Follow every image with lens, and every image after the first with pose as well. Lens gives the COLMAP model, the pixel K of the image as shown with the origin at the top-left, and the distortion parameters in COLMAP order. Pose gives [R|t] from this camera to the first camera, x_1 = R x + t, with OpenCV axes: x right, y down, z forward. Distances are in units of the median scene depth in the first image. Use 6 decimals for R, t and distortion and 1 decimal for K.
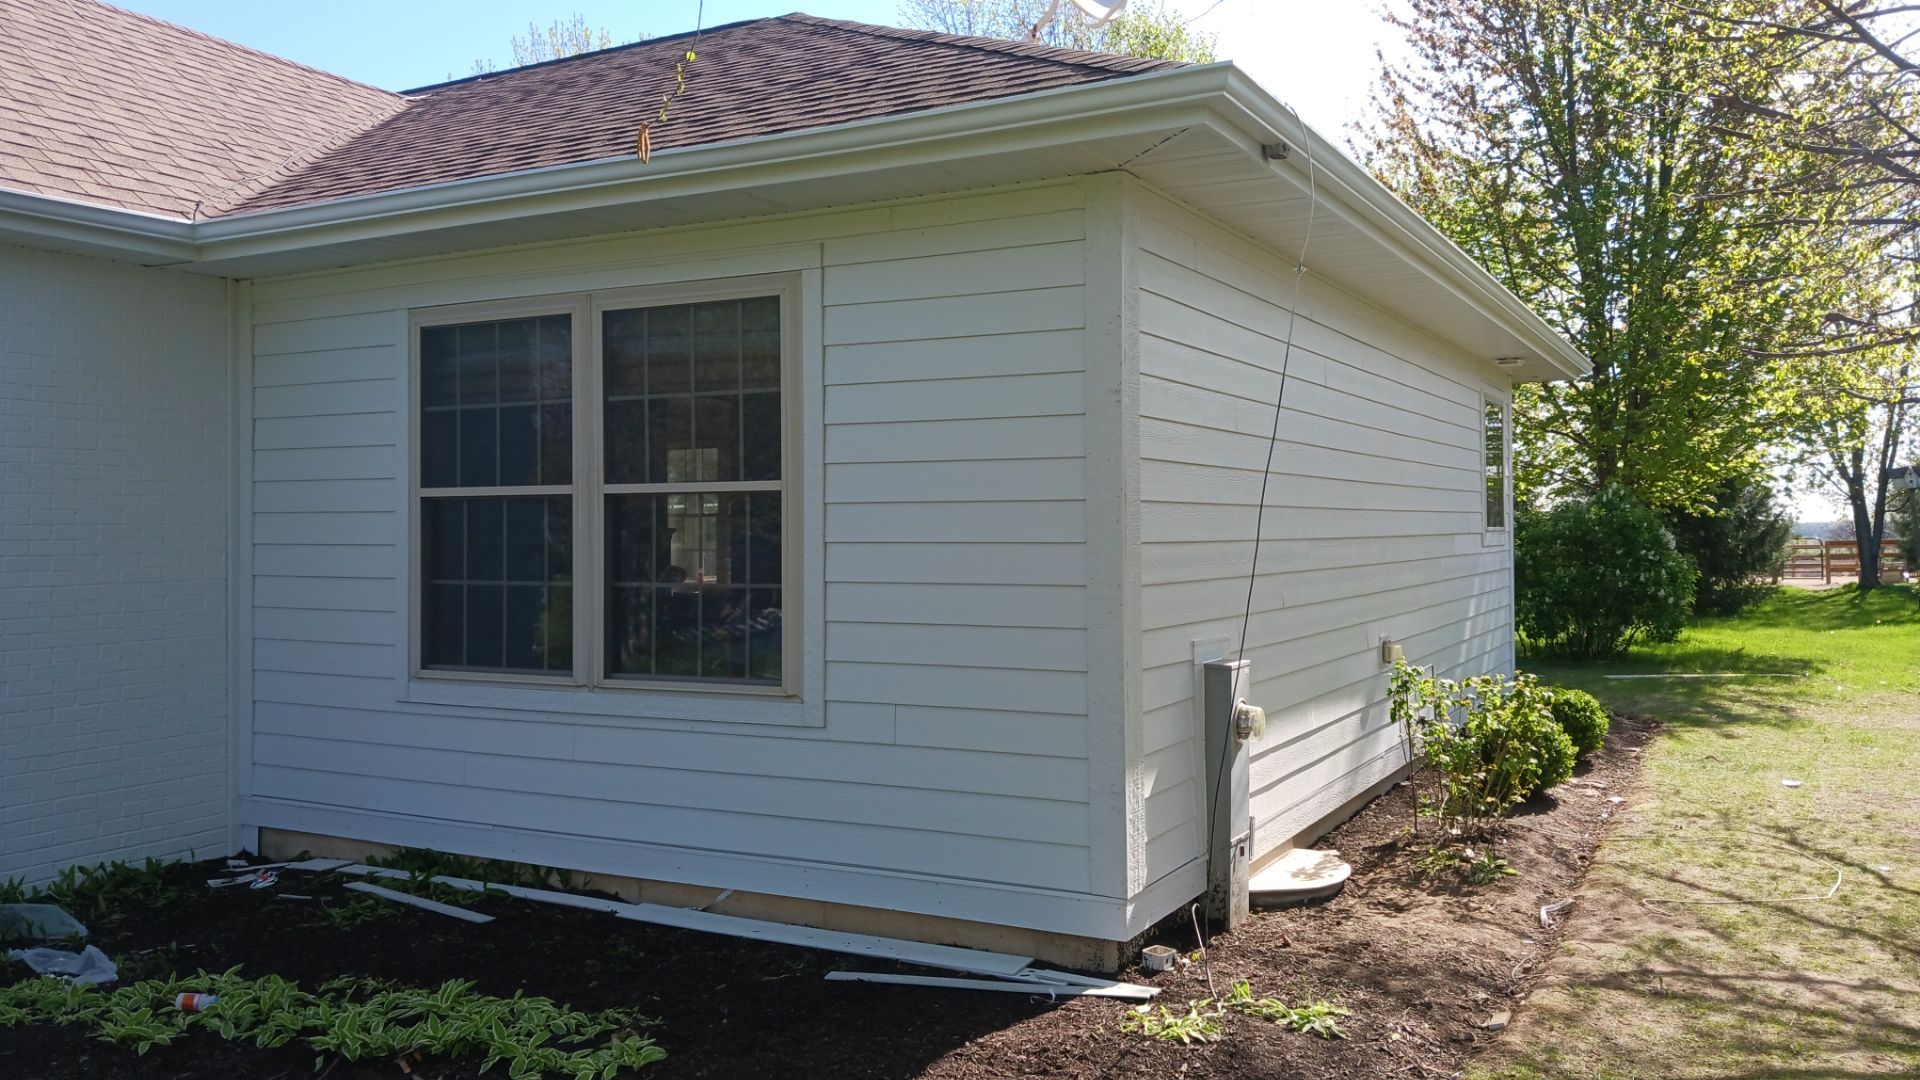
lens RADIAL K [[1510.2, 0, 957.6], [0, 1510.2, 530.6], [0, 0, 1]] dist [0.041354, -0.066500]
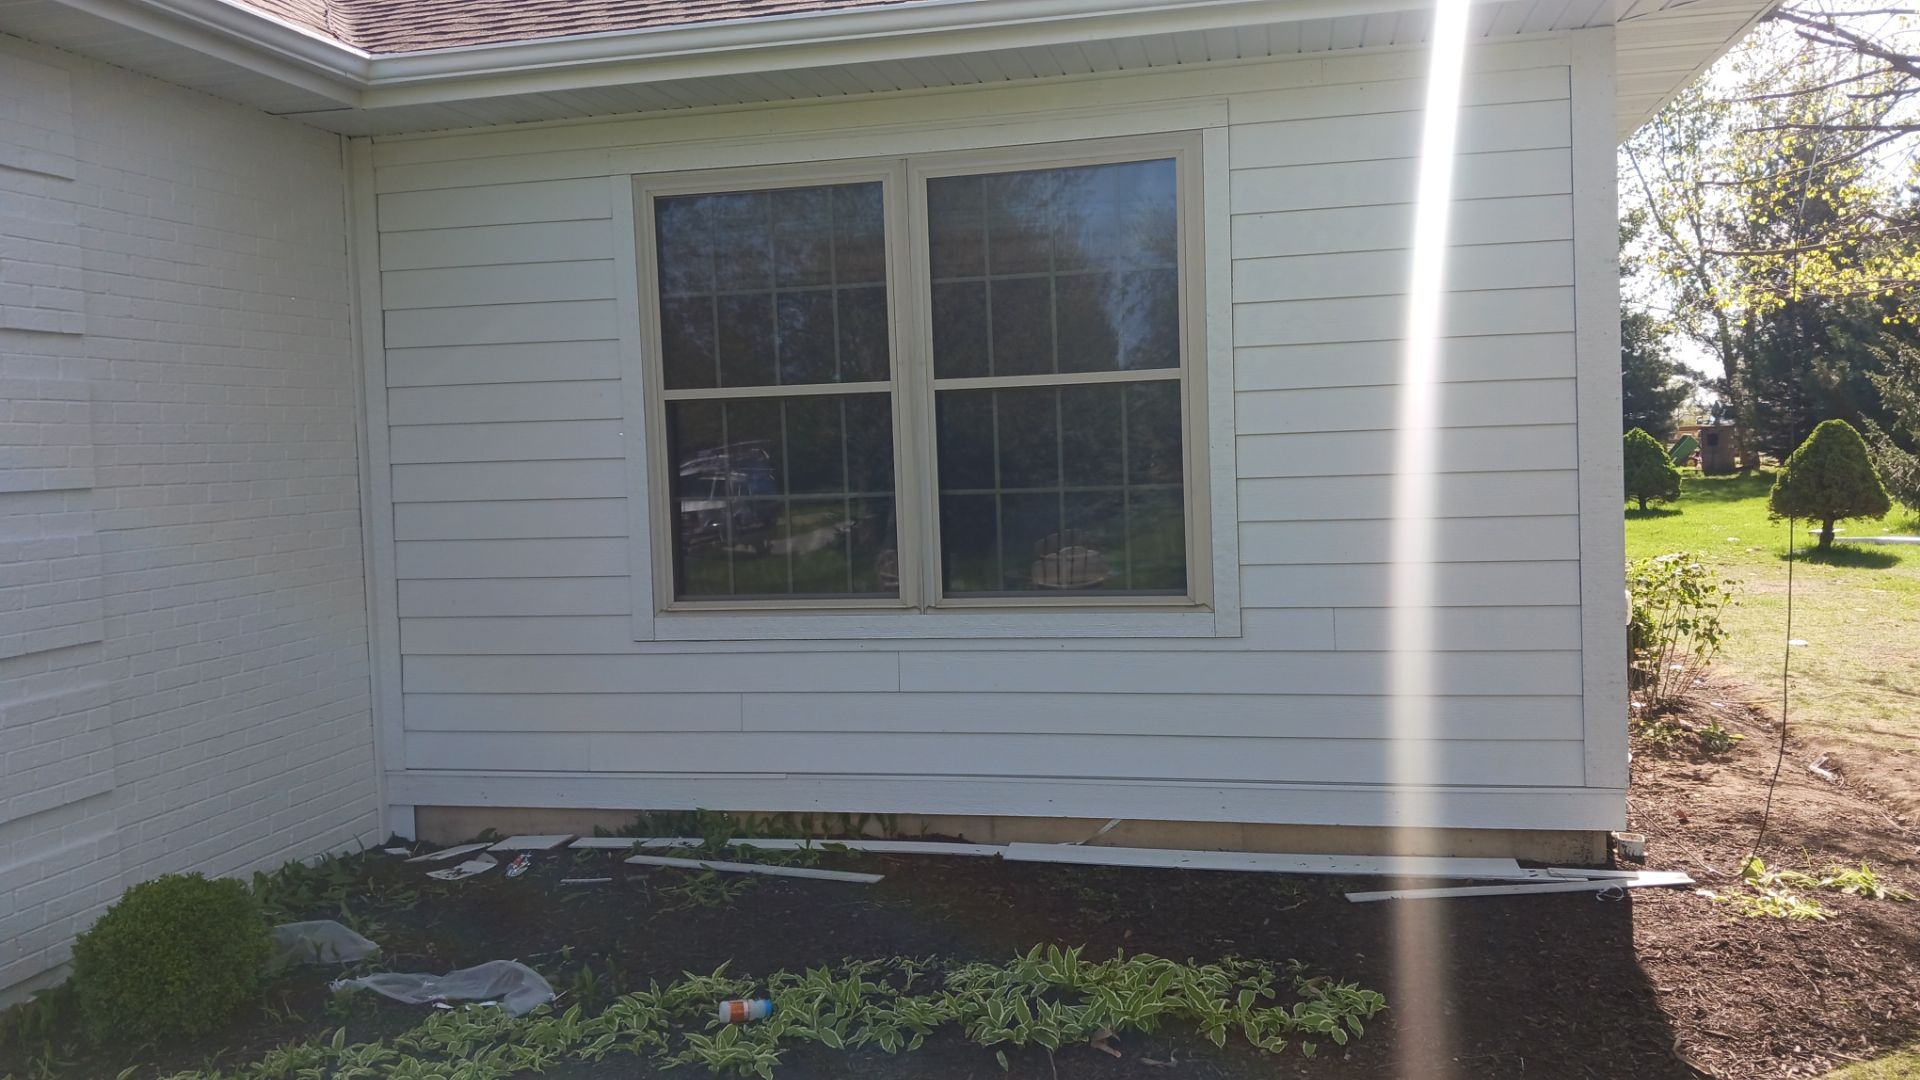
lens RADIAL K [[1435.4, 0, 960.9], [0, 1435.4, 550.7], [0, 0, 1]] dist [0.024486, -0.005857]
pose [[0.963153, -0.046773, 0.264856, -0.442112], [0.028754, 0.997026, 0.071508, 0.009709], [-0.267413, -0.061257, 0.961633, 0.189400]]
